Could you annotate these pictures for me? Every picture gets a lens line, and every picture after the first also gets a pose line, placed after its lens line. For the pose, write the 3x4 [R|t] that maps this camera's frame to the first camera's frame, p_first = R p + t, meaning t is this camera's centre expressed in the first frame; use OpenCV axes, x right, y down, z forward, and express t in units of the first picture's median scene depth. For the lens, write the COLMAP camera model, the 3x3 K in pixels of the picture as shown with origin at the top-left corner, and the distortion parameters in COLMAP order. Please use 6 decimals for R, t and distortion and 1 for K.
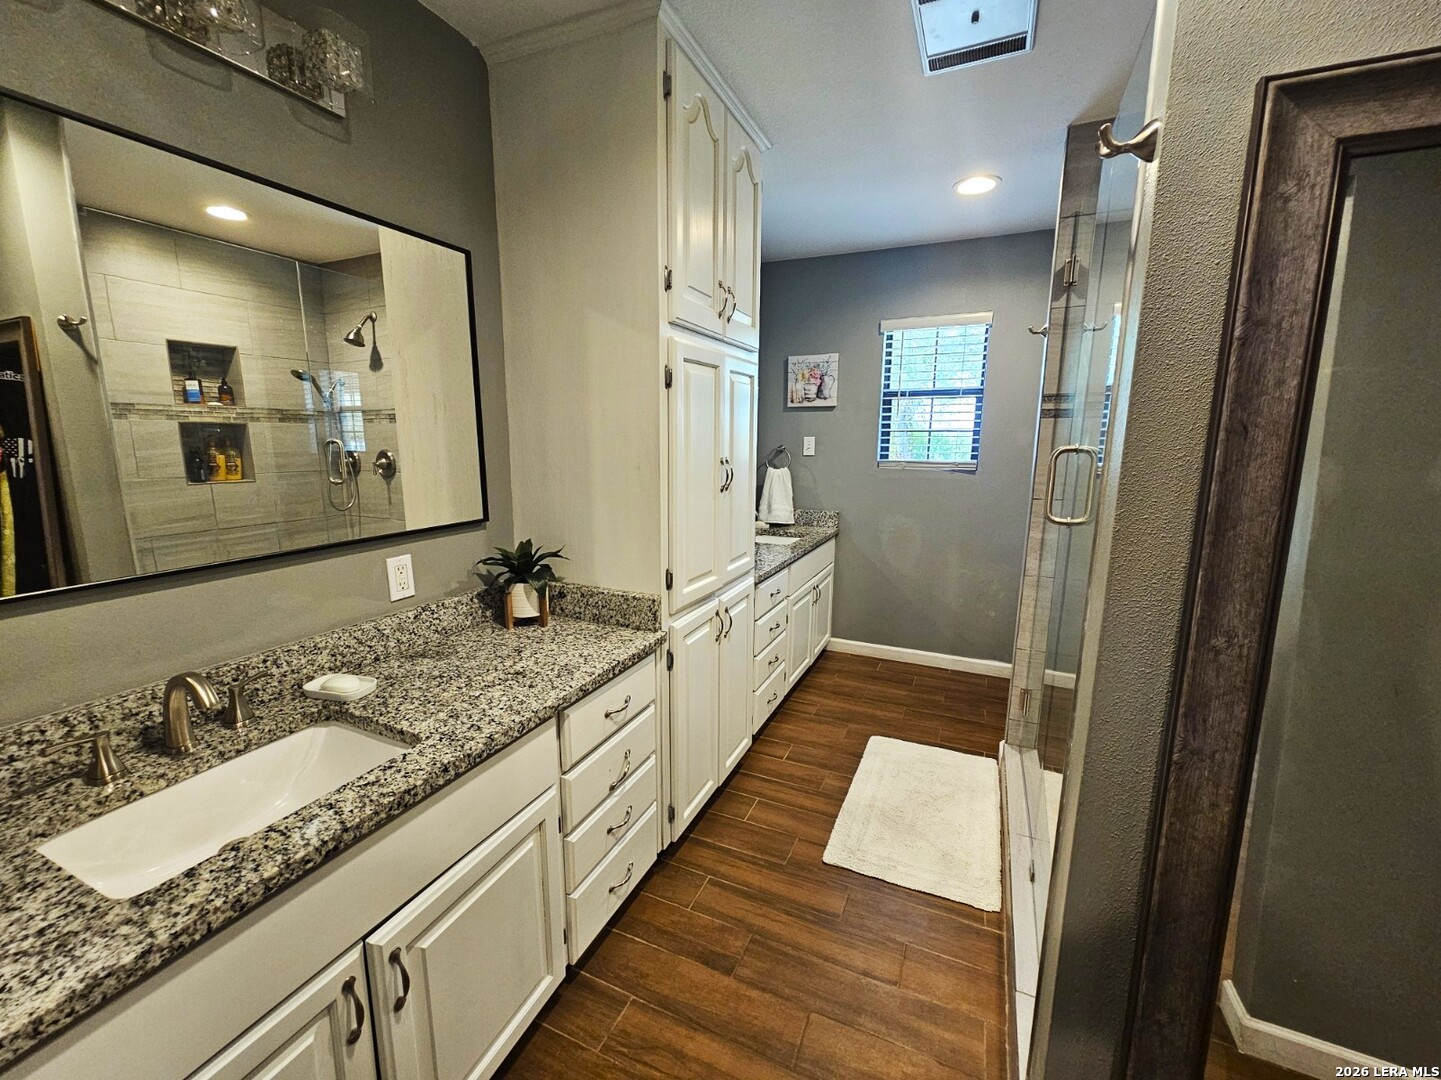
lens RADIAL K [[585.8, 0, 720.0], [0, 585.8, 537.0], [0, 0, 1]] dist [0.007506, 0.000418]
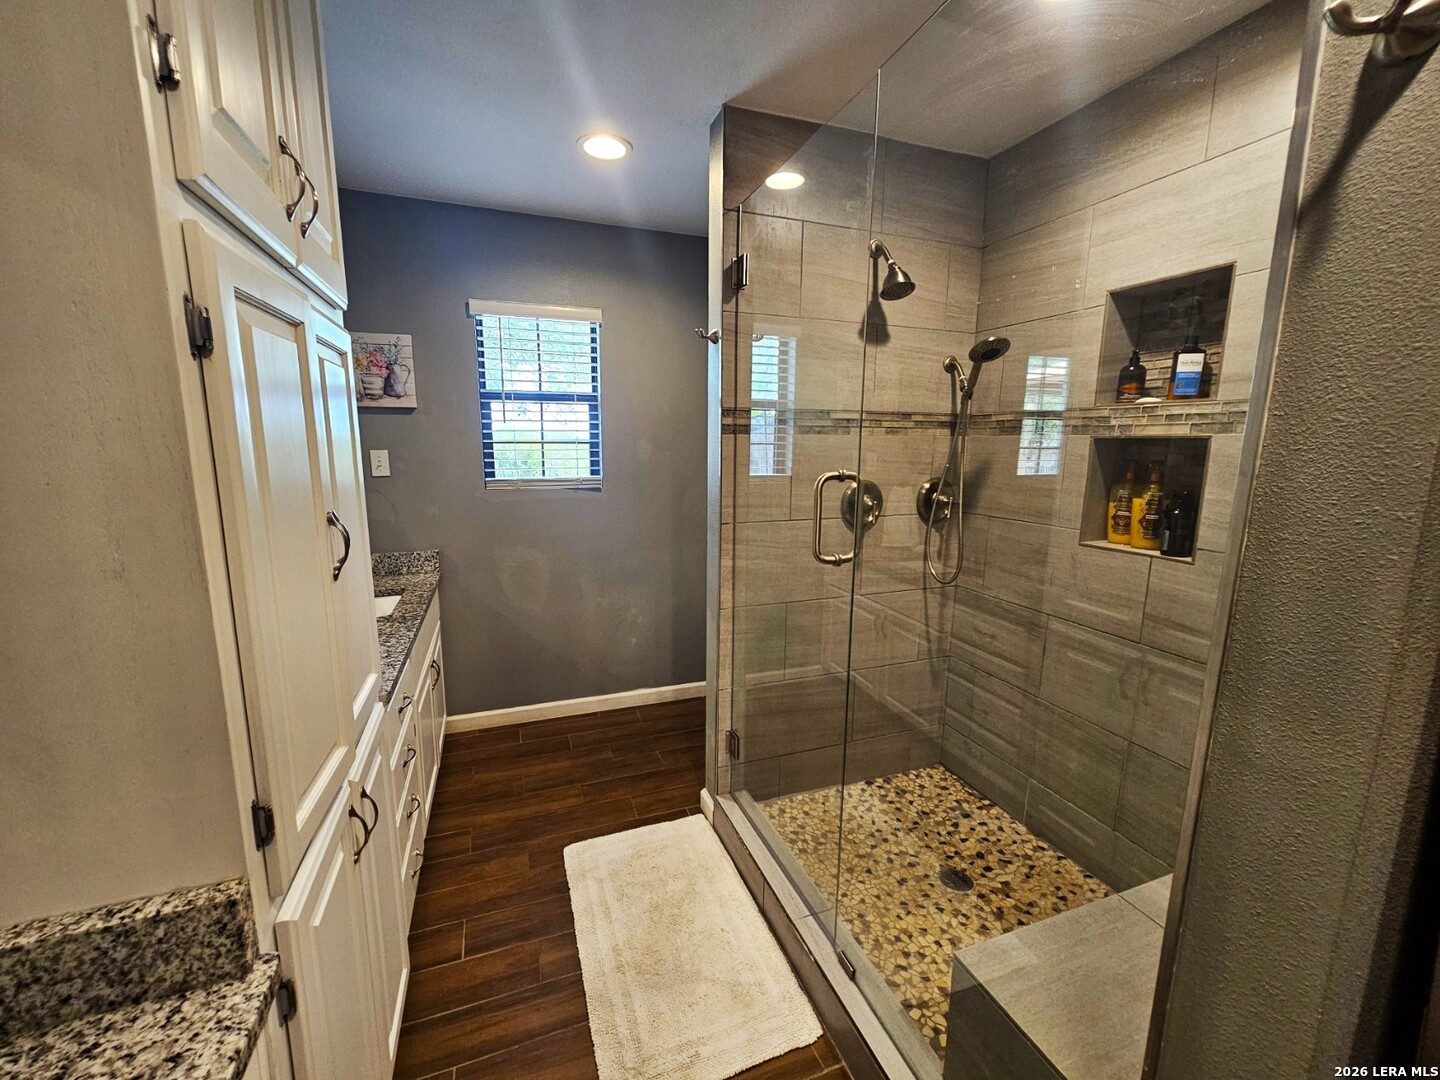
lens RADIAL K [[585.4, 0, 714.6], [0, 585.4, 543.3], [0, 0, 1]] dist [0.007506, 0.000418]
pose [[0.717011, -0.120654, 0.686541, -0.070150], [0.115960, 0.991828, 0.053200, -0.064488], [-0.687349, 0.041466, 0.725142, 0.275347]]
